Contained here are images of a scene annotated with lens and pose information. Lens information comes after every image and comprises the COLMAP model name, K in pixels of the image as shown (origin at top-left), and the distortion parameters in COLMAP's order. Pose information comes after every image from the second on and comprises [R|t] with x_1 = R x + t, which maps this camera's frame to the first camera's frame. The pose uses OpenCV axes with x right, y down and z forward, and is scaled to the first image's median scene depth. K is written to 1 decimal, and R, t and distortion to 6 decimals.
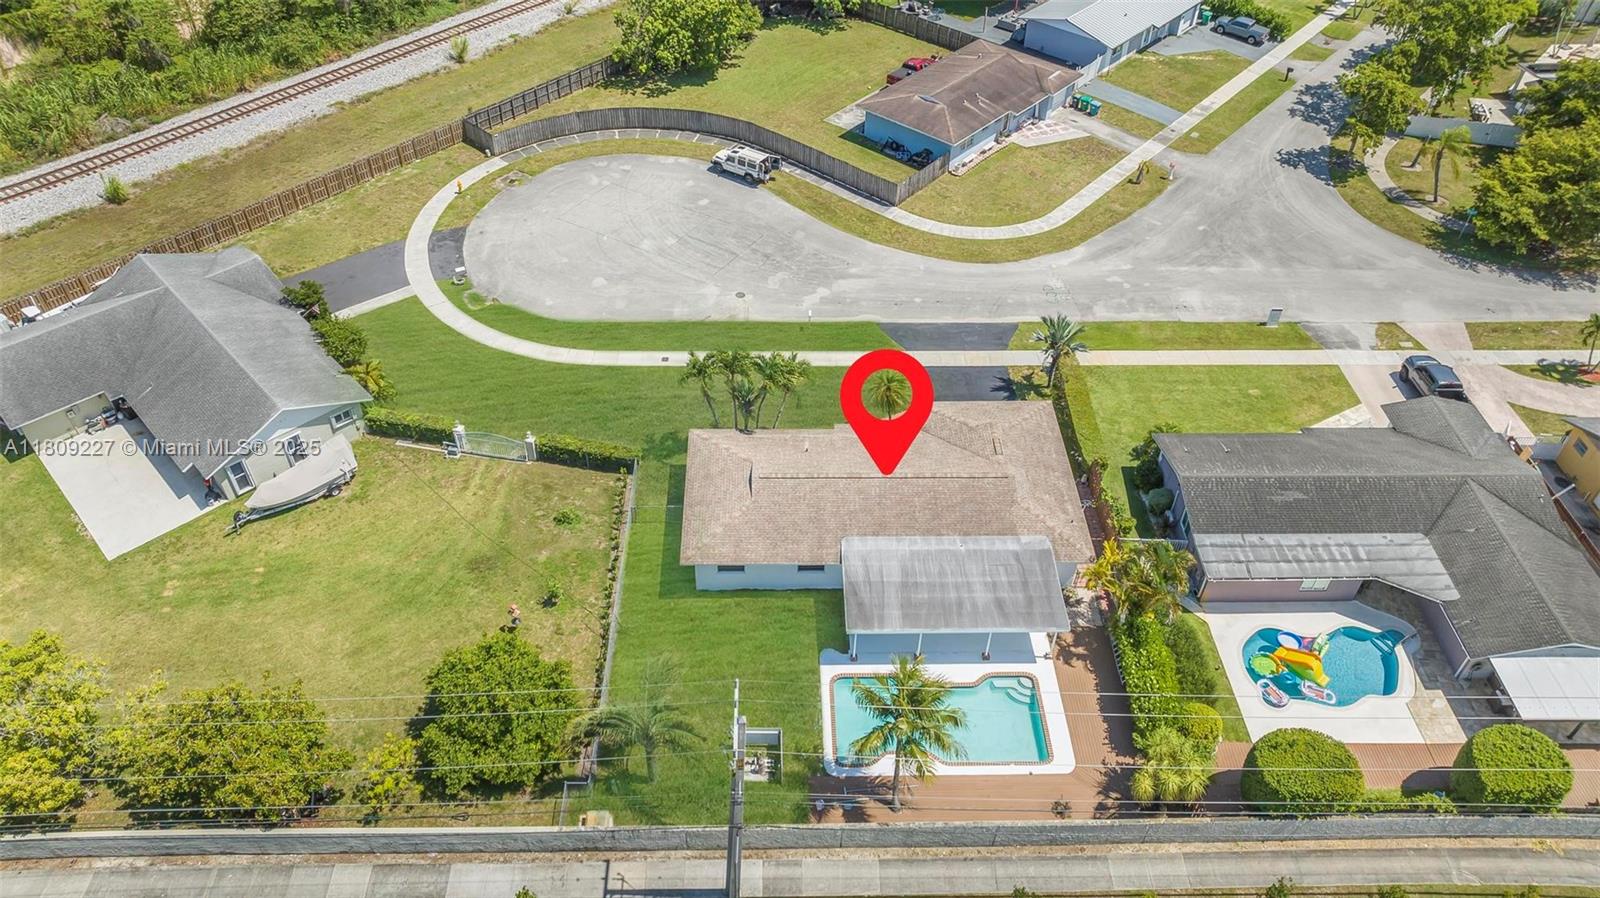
lens RADIAL K [[1167.5, 0, 803.8], [0, 1167.5, 441.8], [0, 0, 1]] dist [-0.048652, 0.055452]
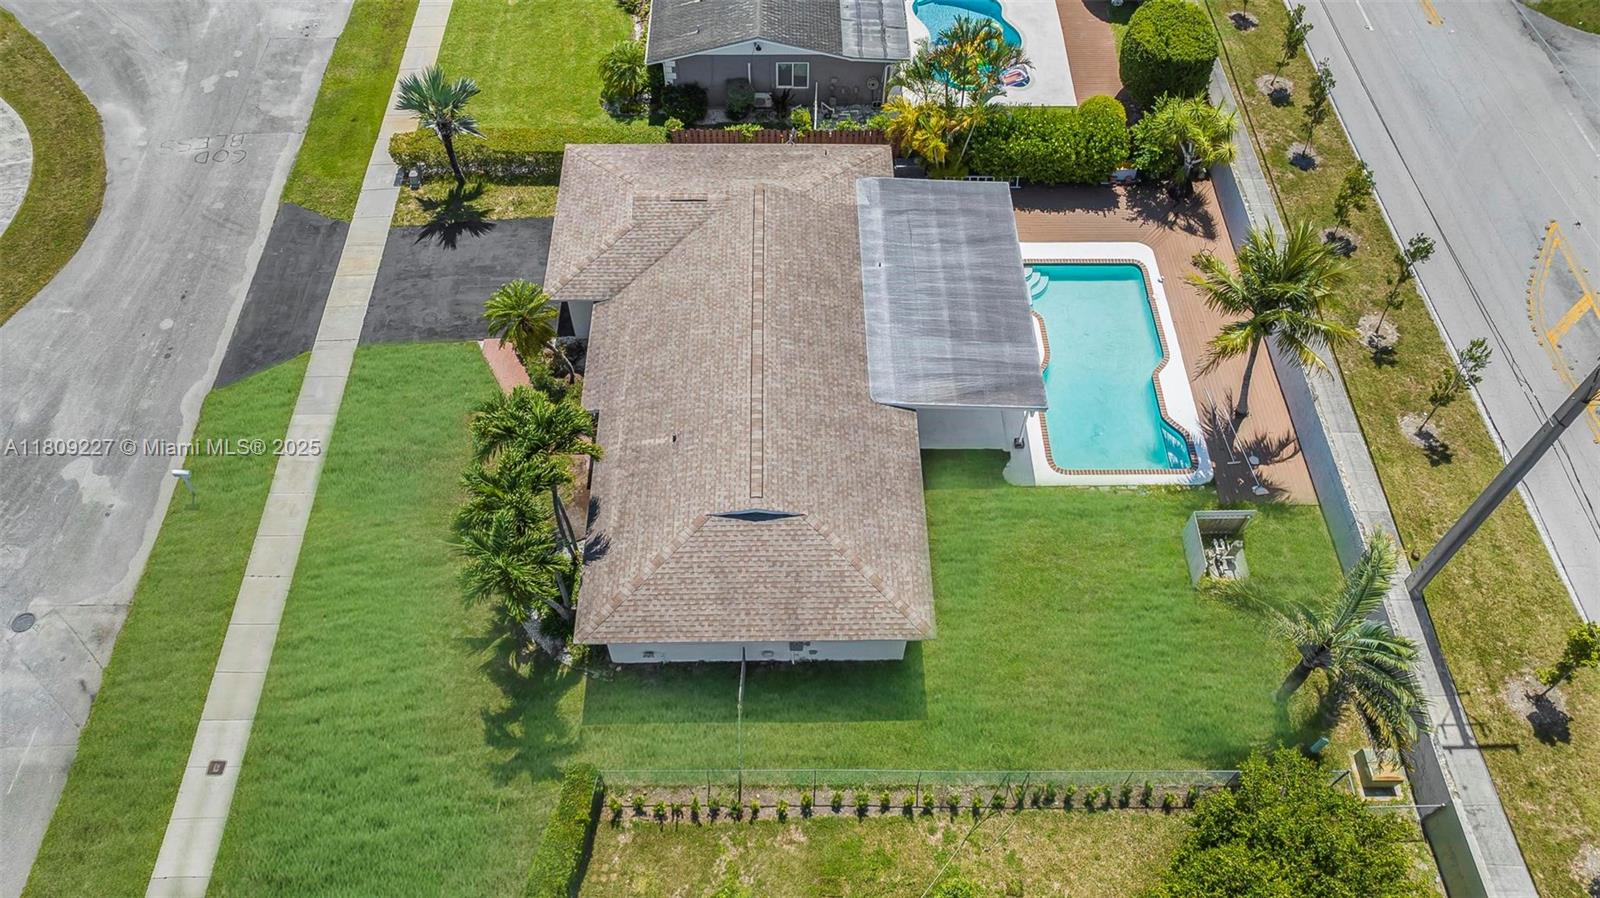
lens RADIAL K [[1167.5, 0, 817.8], [0, 1167.5, 414.4], [0, 0, 1]] dist [-0.048652, 0.055452]
pose [[0.002464, -0.810610, 0.585581, -0.352545], [0.656698, 0.442930, 0.610378, -0.328048], [-0.754150, 0.383046, 0.533417, 0.710859]]
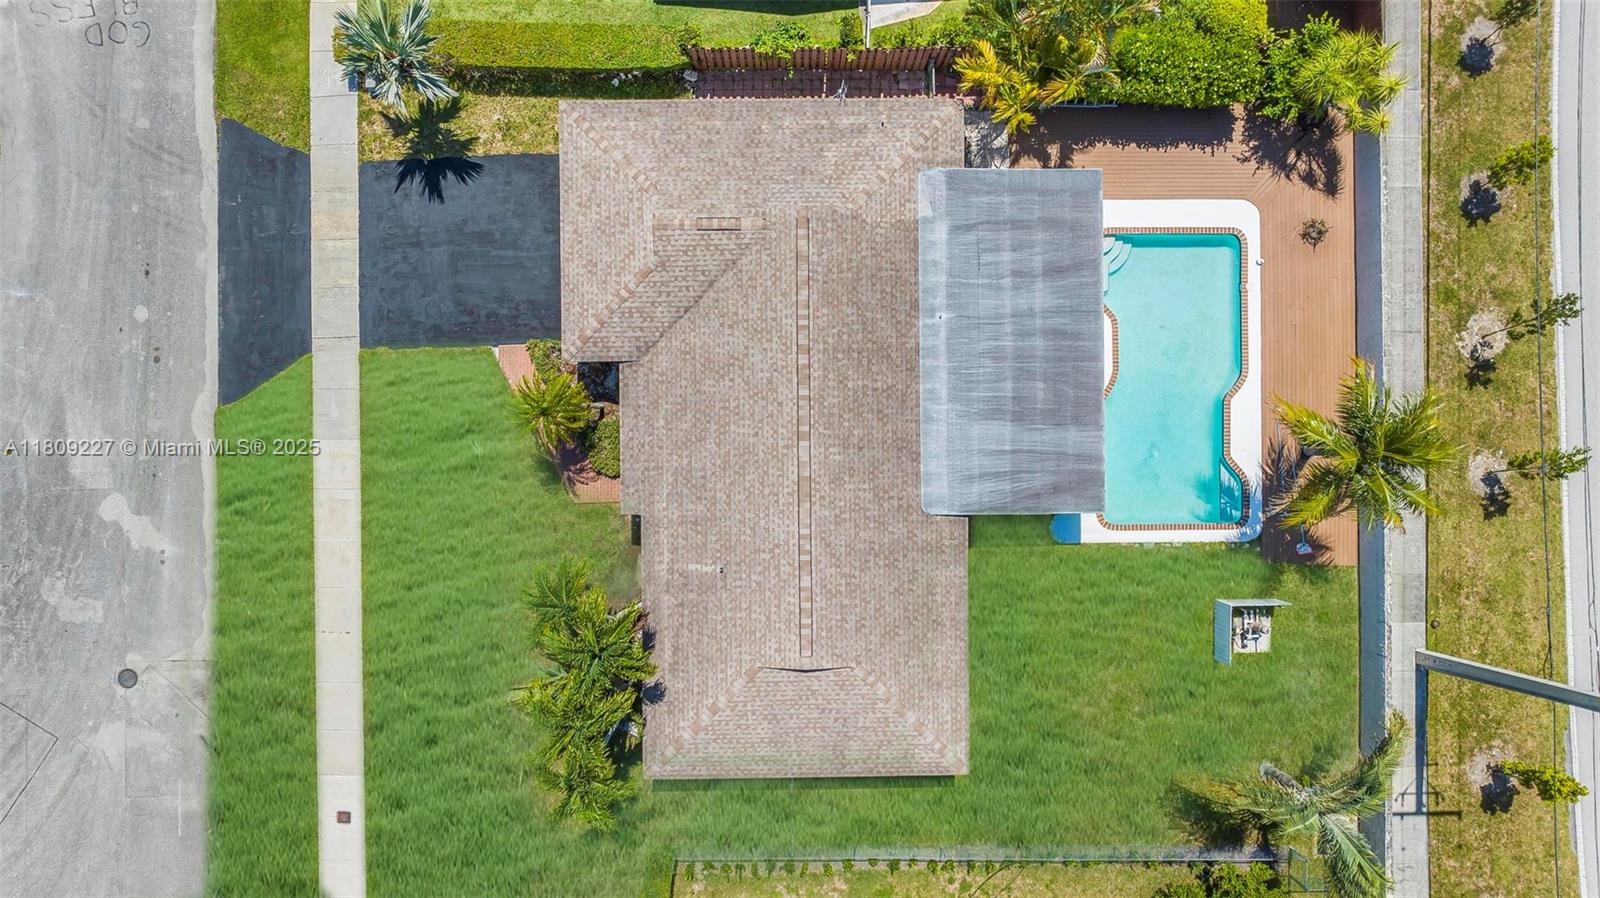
lens RADIAL K [[1167.5, 0, 815.8], [0, 1167.5, 452.7], [0, 0, 1]] dist [-0.048652, 0.055452]
pose [[0.017968, -0.999654, -0.019206, 0.076634], [0.658006, -0.002640, 0.753008, -0.423660], [-0.752798, -0.026168, 0.657731, 0.664595]]
